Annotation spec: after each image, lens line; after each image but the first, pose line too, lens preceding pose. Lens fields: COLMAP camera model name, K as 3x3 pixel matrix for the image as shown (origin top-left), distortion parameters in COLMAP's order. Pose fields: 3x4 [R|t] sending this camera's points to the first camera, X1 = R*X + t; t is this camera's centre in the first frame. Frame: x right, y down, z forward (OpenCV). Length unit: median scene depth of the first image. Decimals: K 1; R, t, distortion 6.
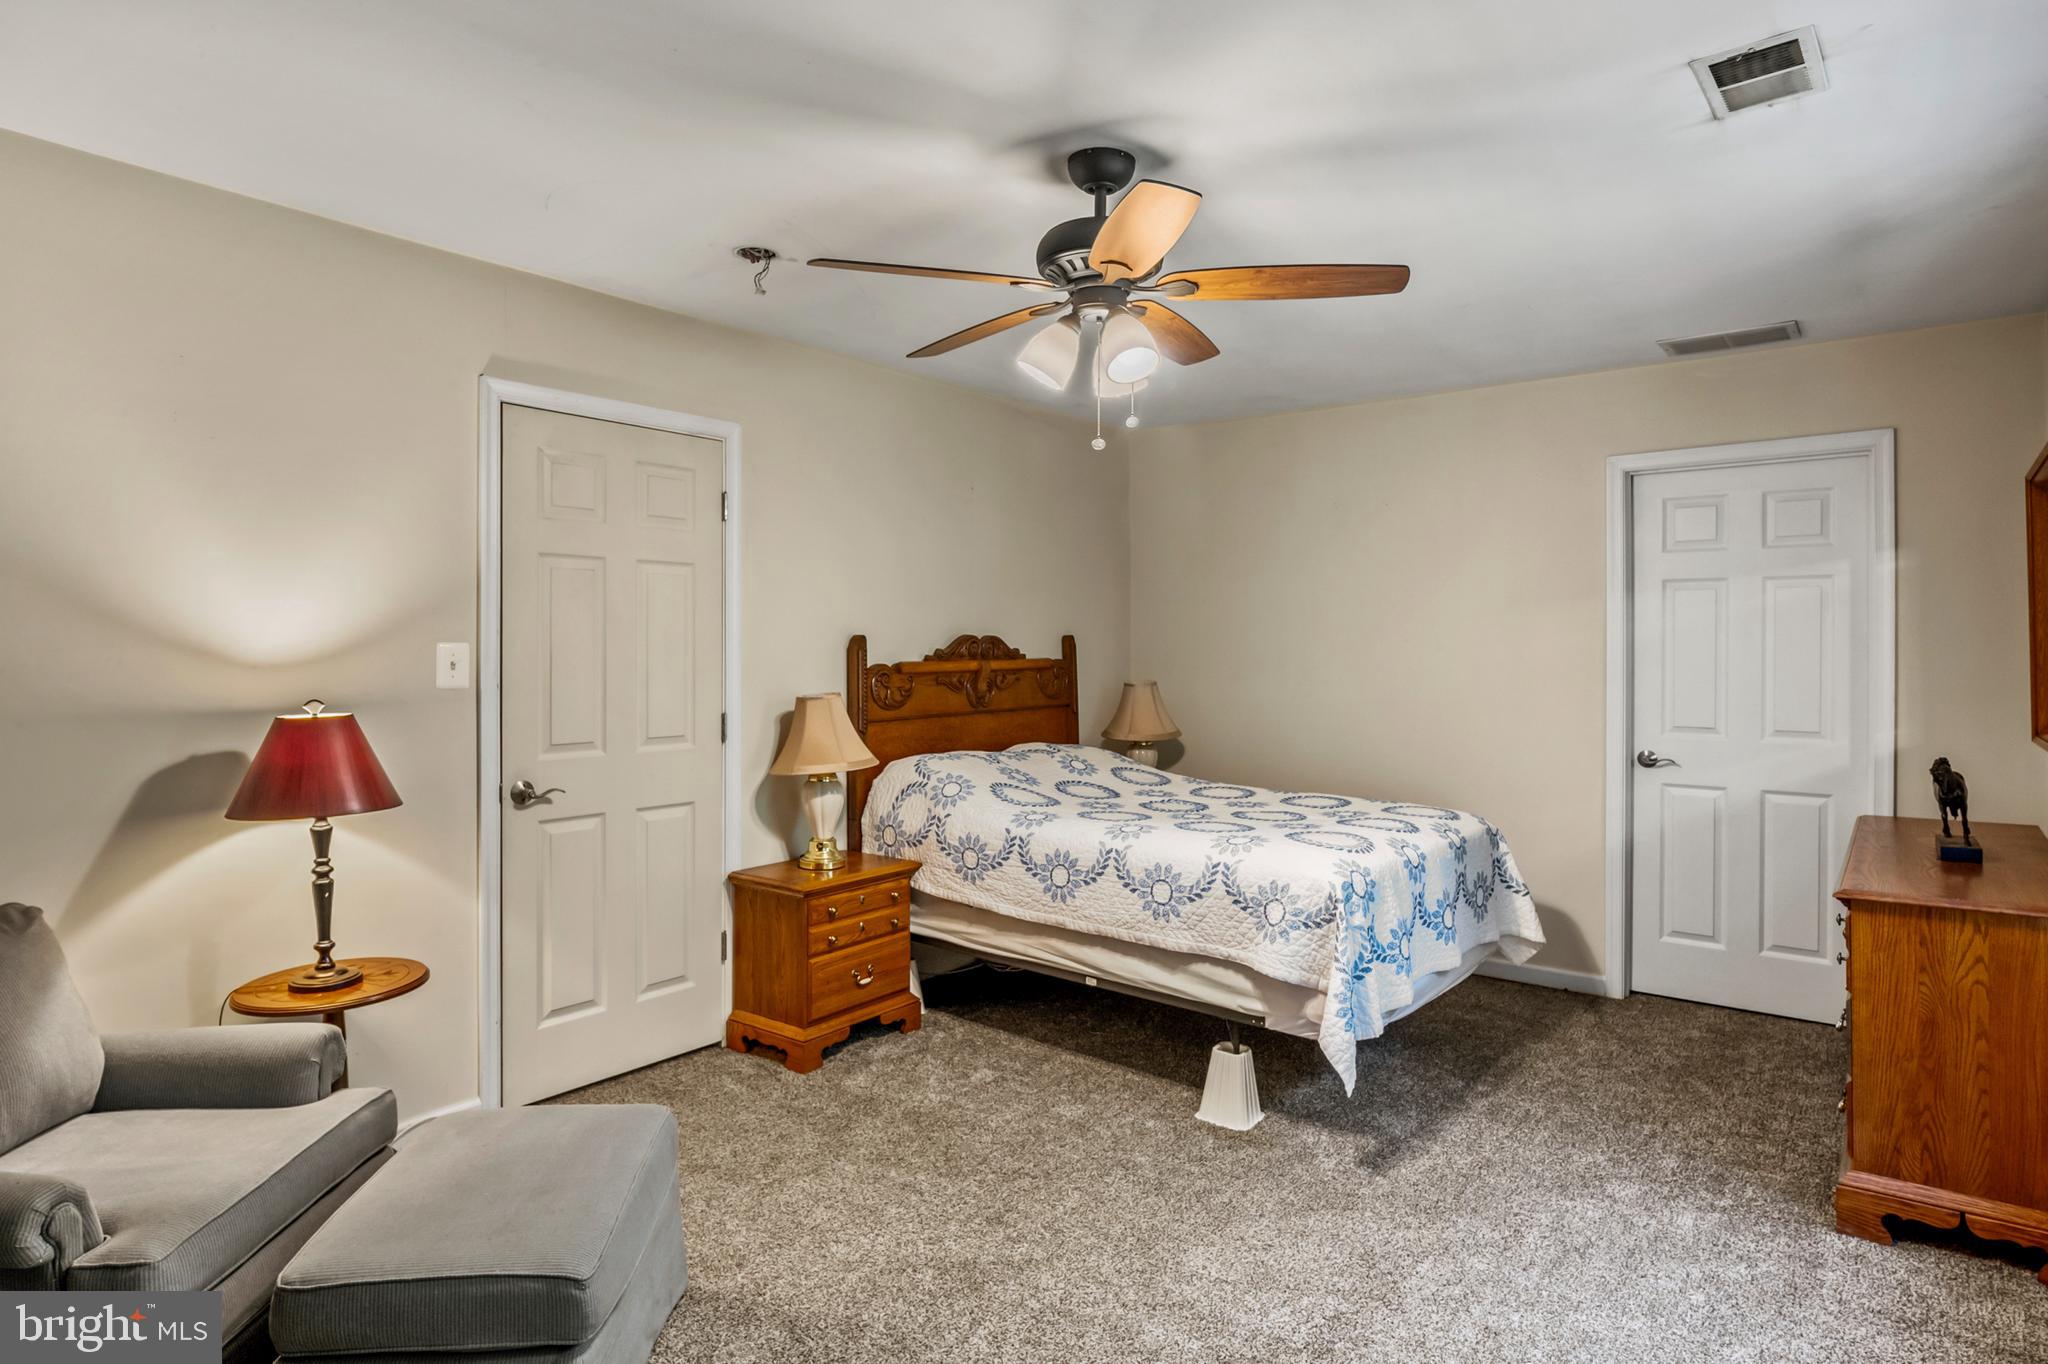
lens RADIAL K [[1115.6, 0, 1020.1], [0, 1115.6, 657.6], [0, 0, 1]] dist [-0.002530, -0.002090]
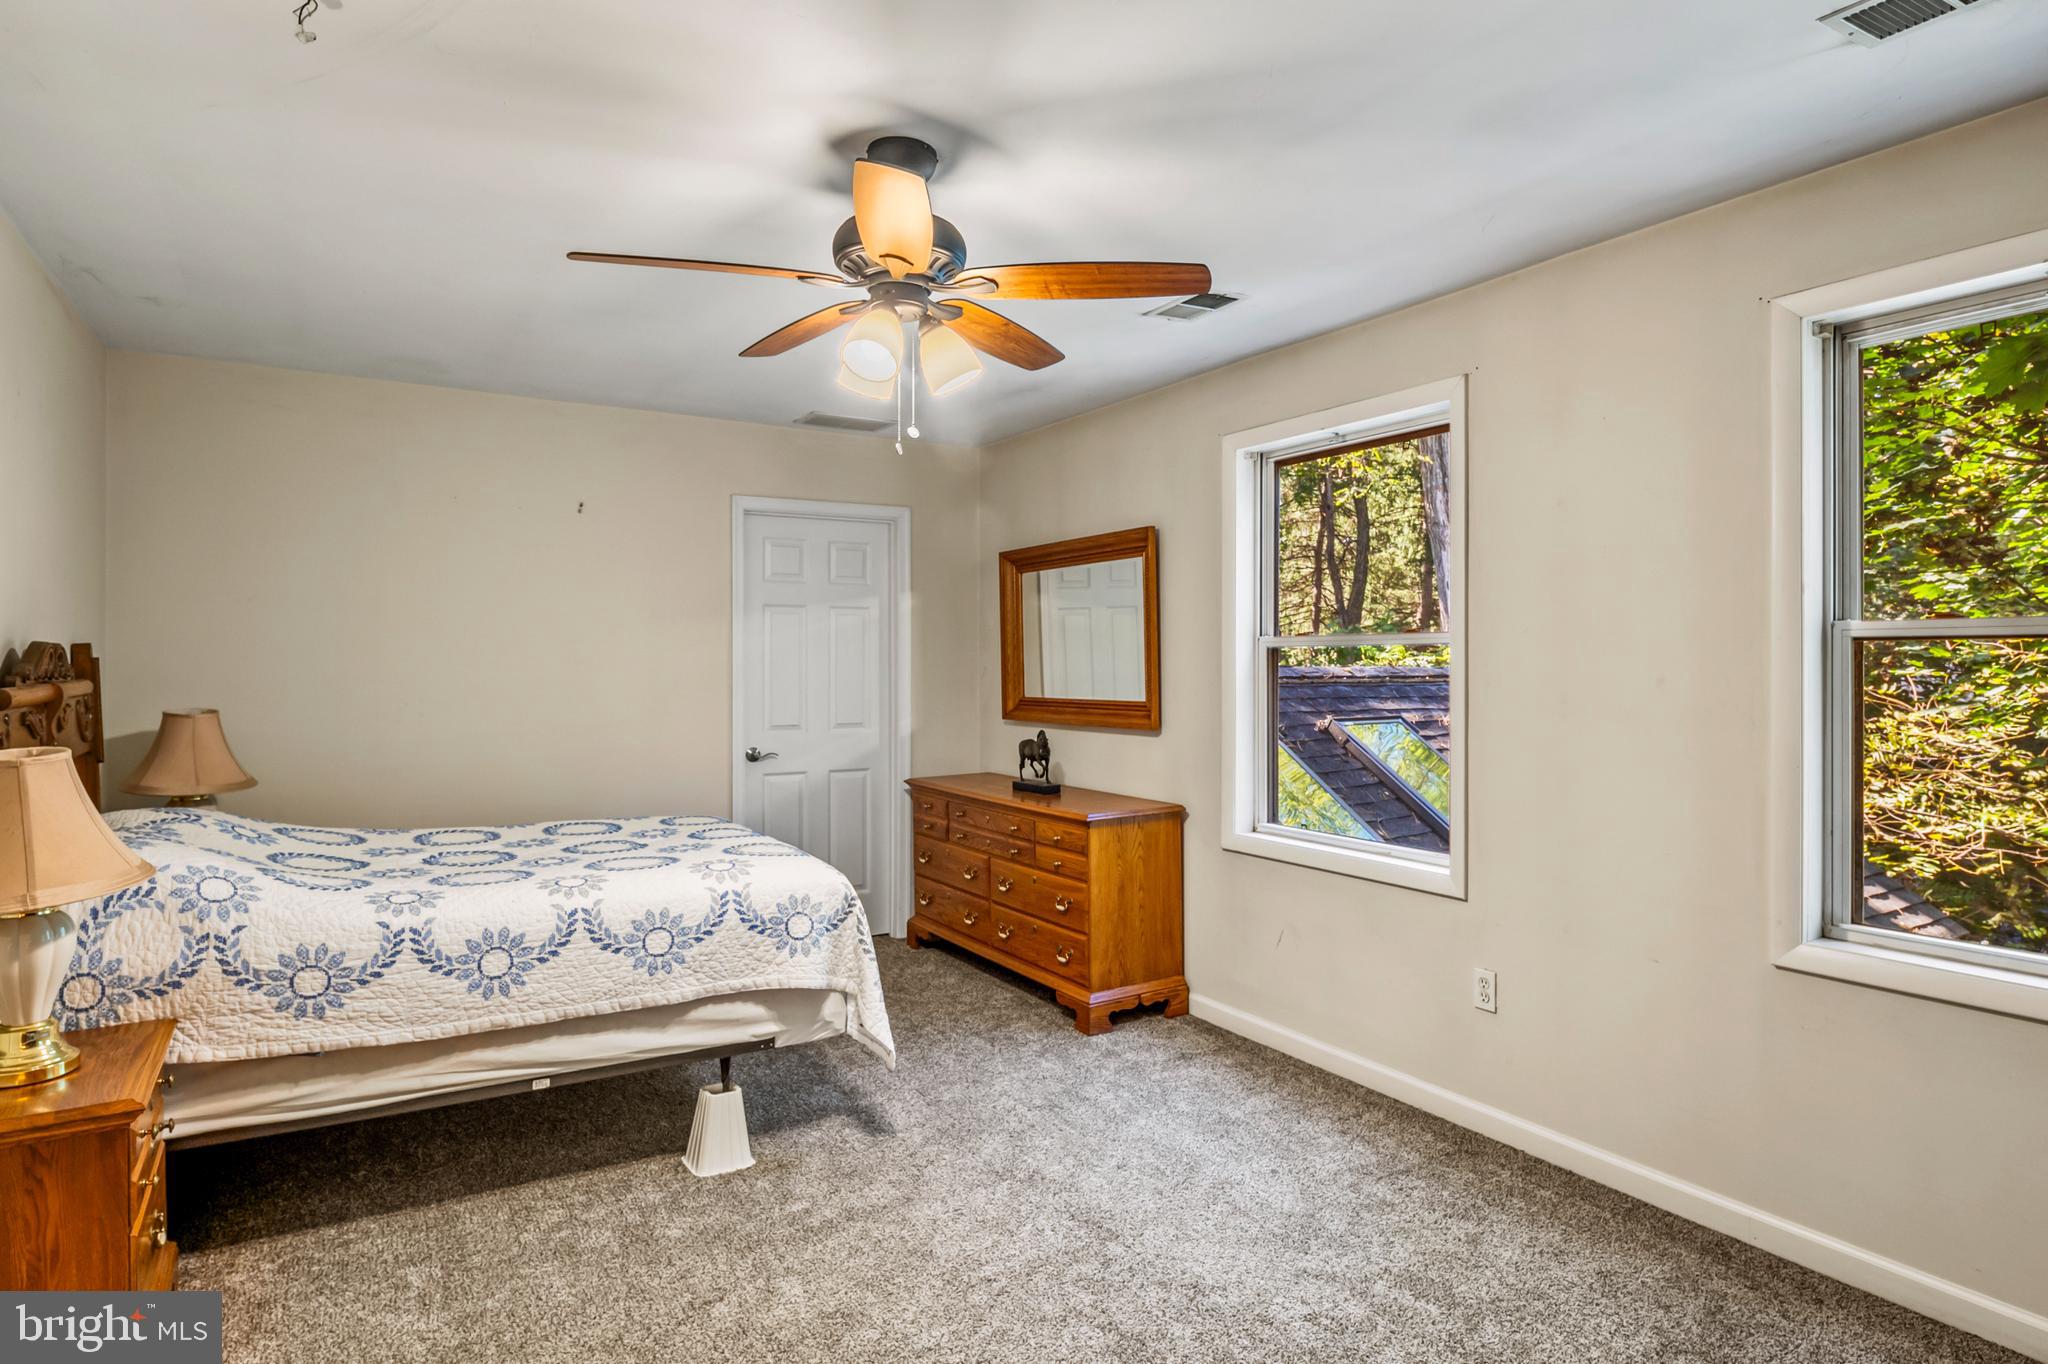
lens RADIAL K [[1115.6, 0, 1020.1], [0, 1115.6, 657.6], [0, 0, 1]] dist [-0.002530, -0.002090]
pose [[0.340189, -0.000060, 0.940357, -0.577343], [0.007738, 0.999966, -0.002736, -0.008341], [-0.940325, 0.008208, 0.340178, 0.415316]]
